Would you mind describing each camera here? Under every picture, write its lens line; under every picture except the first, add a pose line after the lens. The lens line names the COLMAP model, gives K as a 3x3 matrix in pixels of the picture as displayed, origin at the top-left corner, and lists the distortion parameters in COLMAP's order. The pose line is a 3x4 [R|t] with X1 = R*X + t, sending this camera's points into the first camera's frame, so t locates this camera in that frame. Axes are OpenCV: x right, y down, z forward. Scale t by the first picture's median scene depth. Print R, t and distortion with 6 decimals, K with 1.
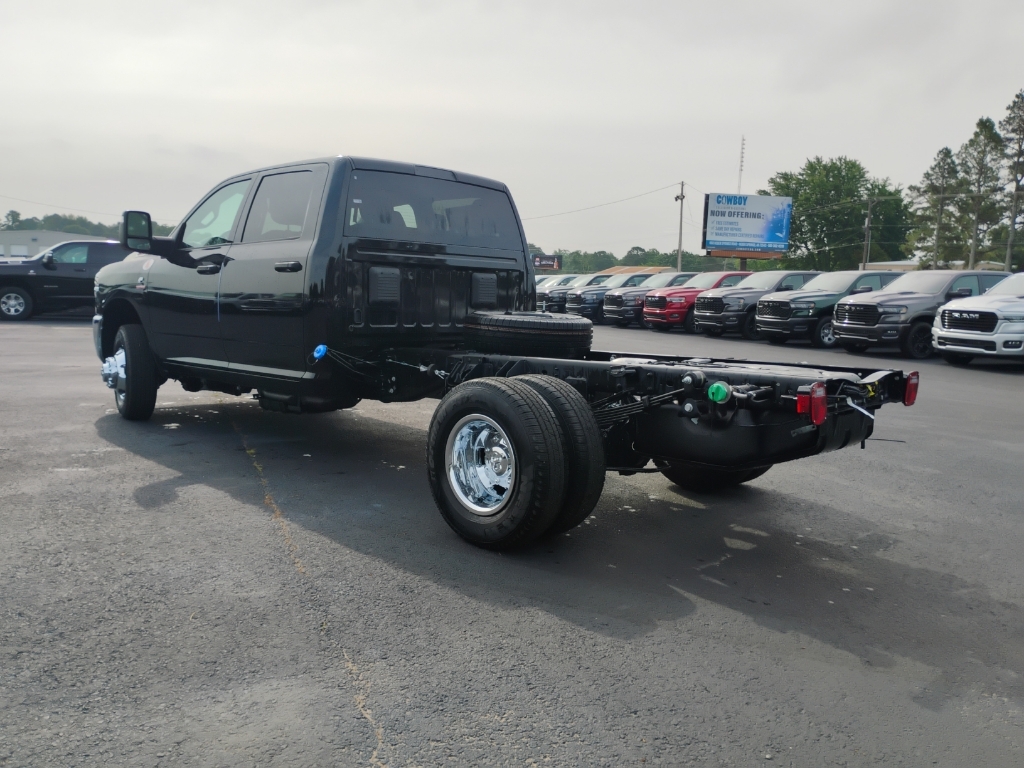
lens RADIAL K [[865.1, 0, 504.5], [0, 865.1, 379.2], [0, 0, 1]] dist [0.016374, -0.032643]
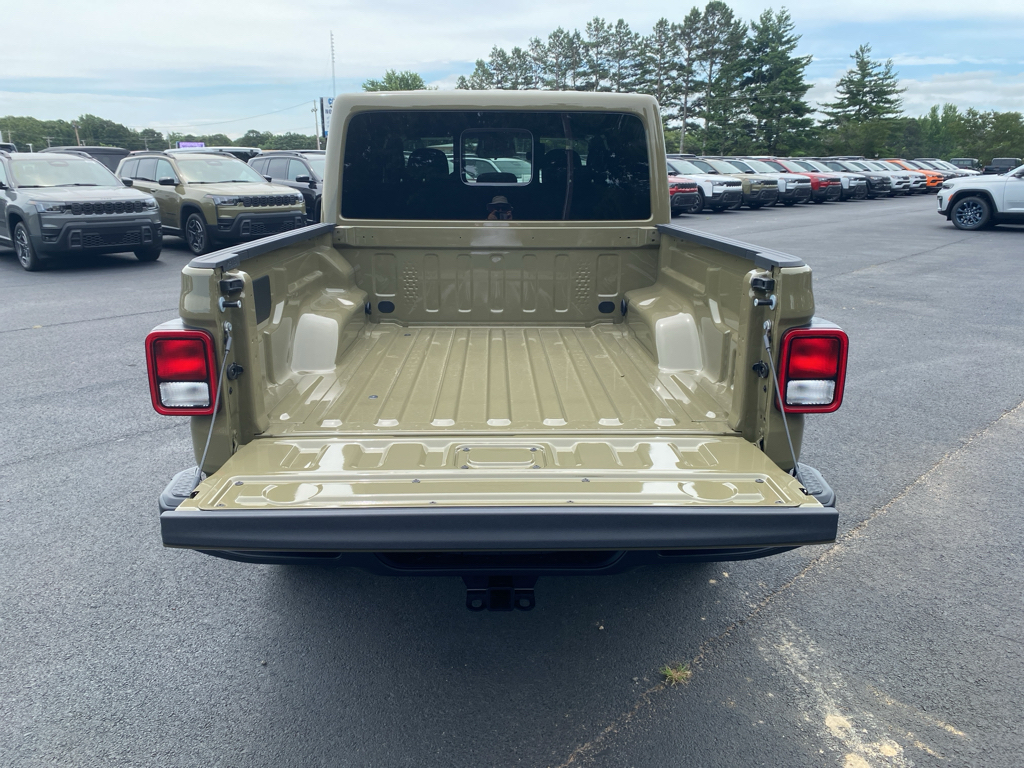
lens RADIAL K [[760.7, 0, 503.7], [0, 760.7, 382.5], [0, 0, 1]] dist [0.012561, -0.018029]
pose [[0.893898, -0.155047, 0.420603, -0.096390], [0.080220, 0.978462, 0.190201, 0.030013], [-0.441034, -0.136279, 0.887083, -0.304373]]
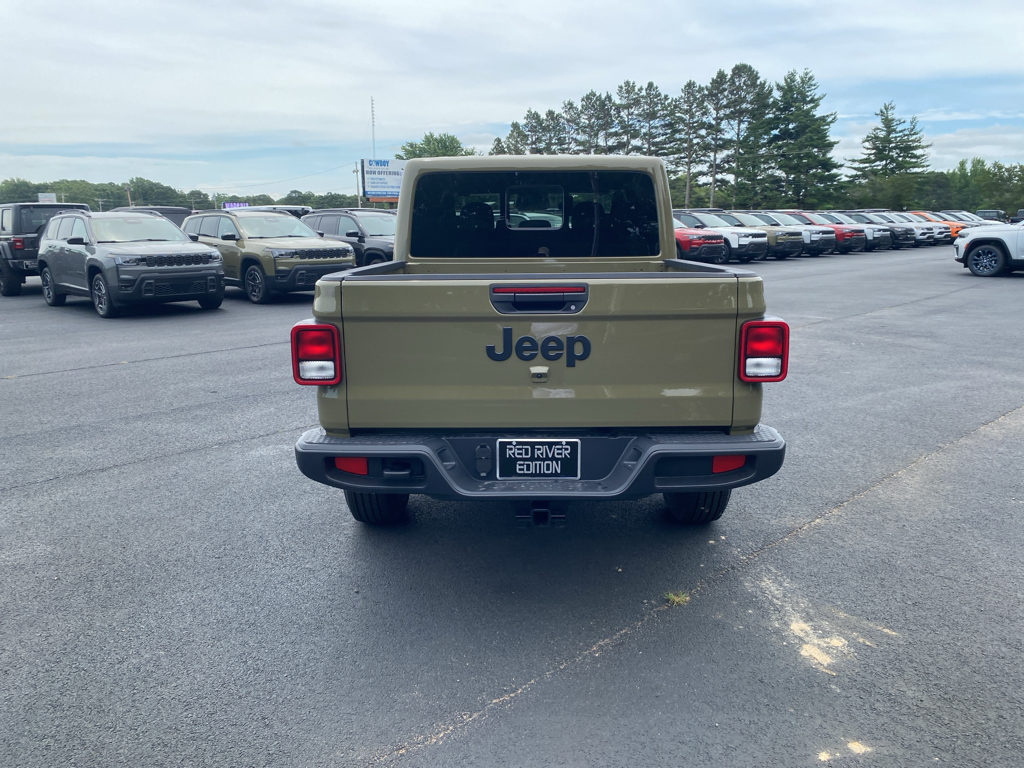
lens RADIAL K [[760.7, 0, 517.8], [0, 760.7, 382.6], [0, 0, 1]] dist [0.012561, -0.018029]
pose [[0.905012, -0.128632, 0.405472, -0.101787], [0.087211, 0.989044, 0.119110, 0.031726], [-0.416351, -0.072434, 0.906314, -0.314801]]
